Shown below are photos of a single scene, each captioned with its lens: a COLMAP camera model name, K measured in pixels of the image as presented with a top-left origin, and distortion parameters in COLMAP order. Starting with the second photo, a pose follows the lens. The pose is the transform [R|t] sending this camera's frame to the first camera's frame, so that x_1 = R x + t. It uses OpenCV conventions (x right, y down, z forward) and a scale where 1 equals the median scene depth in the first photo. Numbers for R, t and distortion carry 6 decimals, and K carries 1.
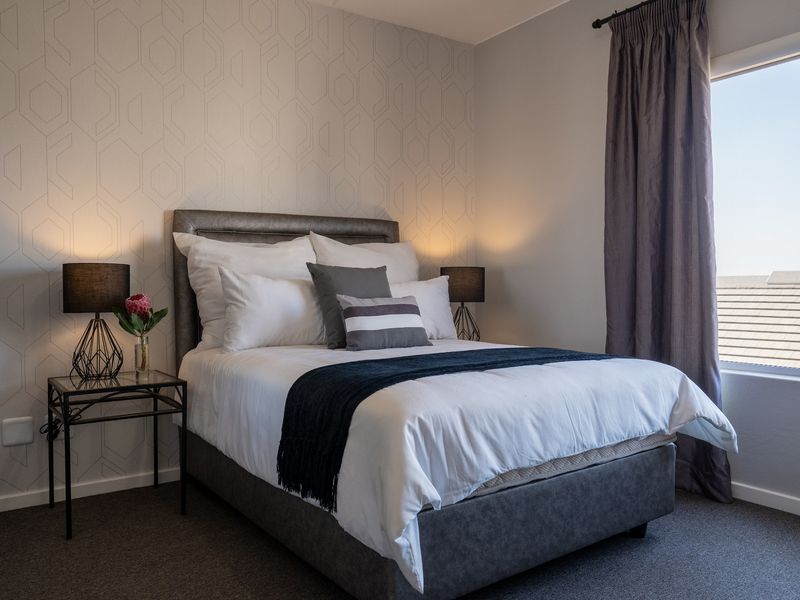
lens RADIAL K [[658.3, 0, 400.9], [0, 658.3, 287.2], [0, 0, 1]] dist [-0.041334, -0.001453]
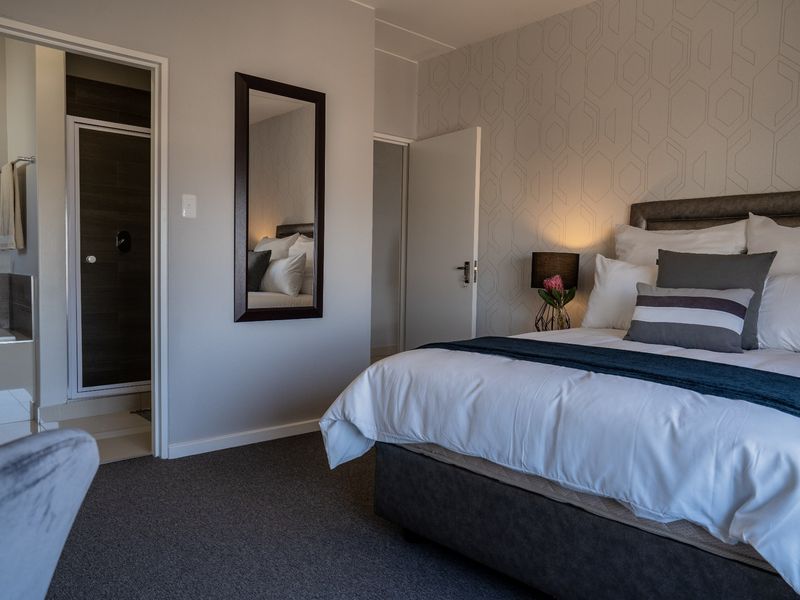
lens RADIAL K [[600.0, 0, 396.0], [0, 600.0, 297.1], [0, 0, 1]] dist [-0.046311, 0.057535]
pose [[0.119744, 0.063569, -0.990768, 0.950497], [-0.025265, 0.997820, 0.060968, -0.014391], [0.992483, 0.017731, 0.121089, 0.694847]]
